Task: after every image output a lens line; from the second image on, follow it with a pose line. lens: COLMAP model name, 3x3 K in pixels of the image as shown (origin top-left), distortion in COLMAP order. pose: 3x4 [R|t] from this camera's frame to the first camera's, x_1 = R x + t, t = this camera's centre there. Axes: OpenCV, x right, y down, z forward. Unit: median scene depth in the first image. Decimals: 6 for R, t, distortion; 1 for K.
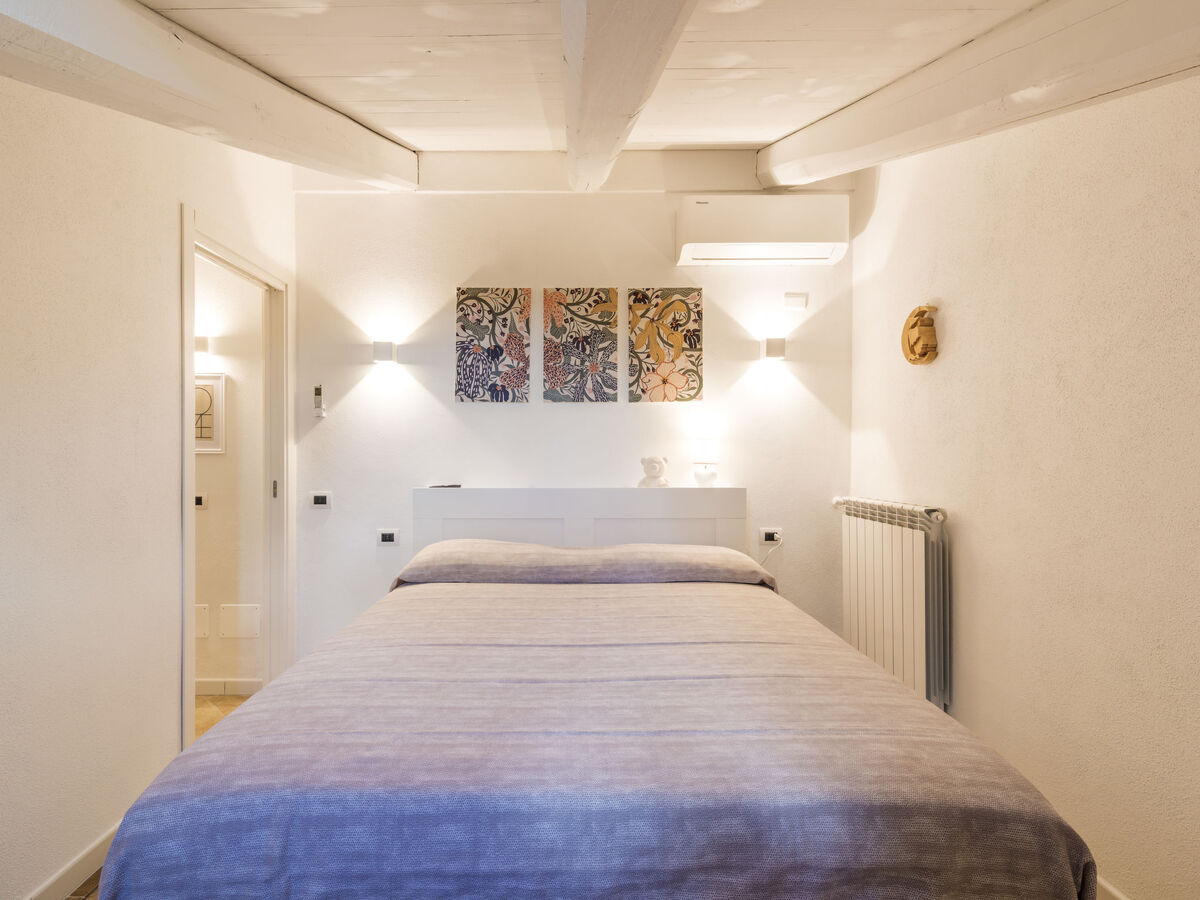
lens RADIAL K [[645.4, 0, 599.0], [0, 645.4, 459.6], [0, 0, 1]] dist [0.015107, -0.000534]
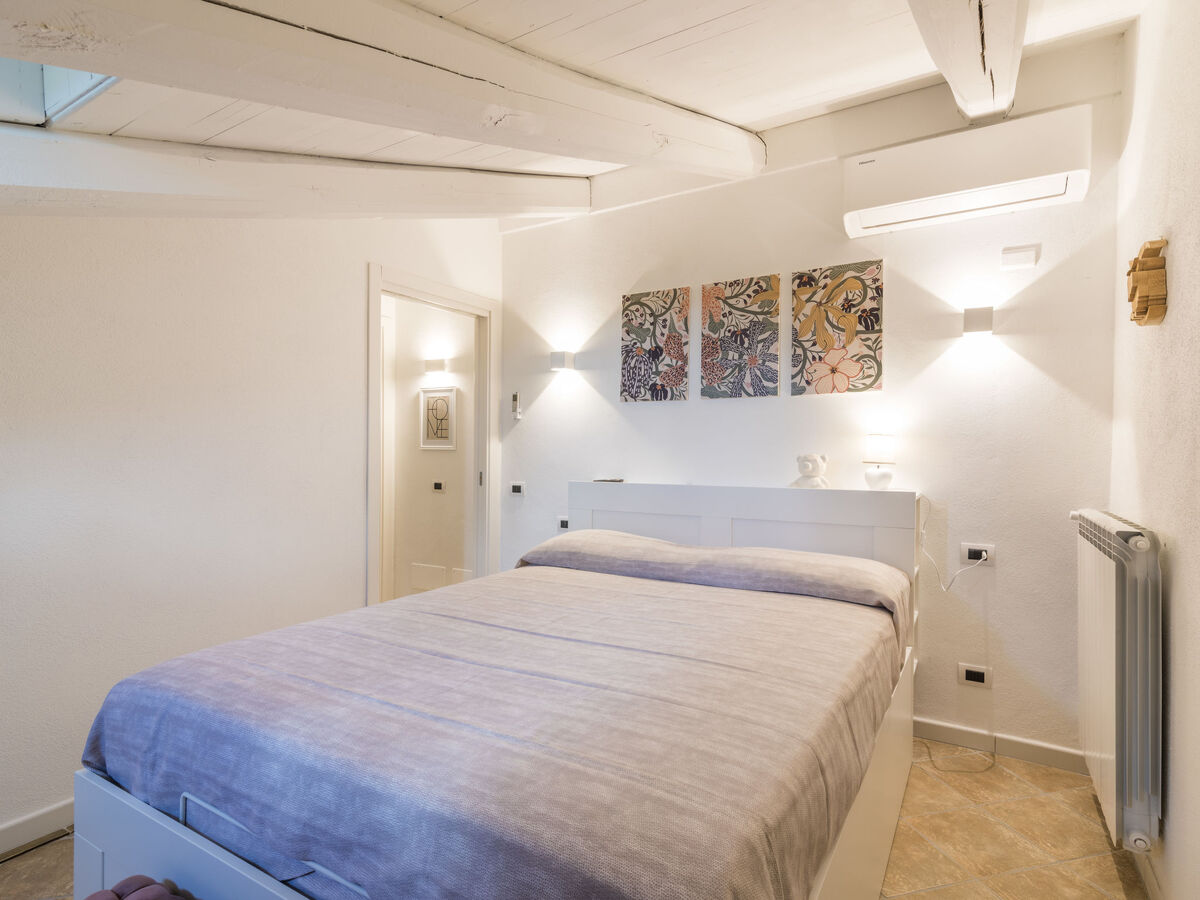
lens RADIAL K [[625.7, 0, 602.7], [0, 625.7, 457.4], [0, 0, 1]] dist [0.015392, -0.000688]
pose [[0.856758, 0.009245, -0.515635, 0.287334], [-0.007806, 0.999957, 0.004958, -0.002294], [0.515659, -0.000223, 0.856794, 0.092052]]
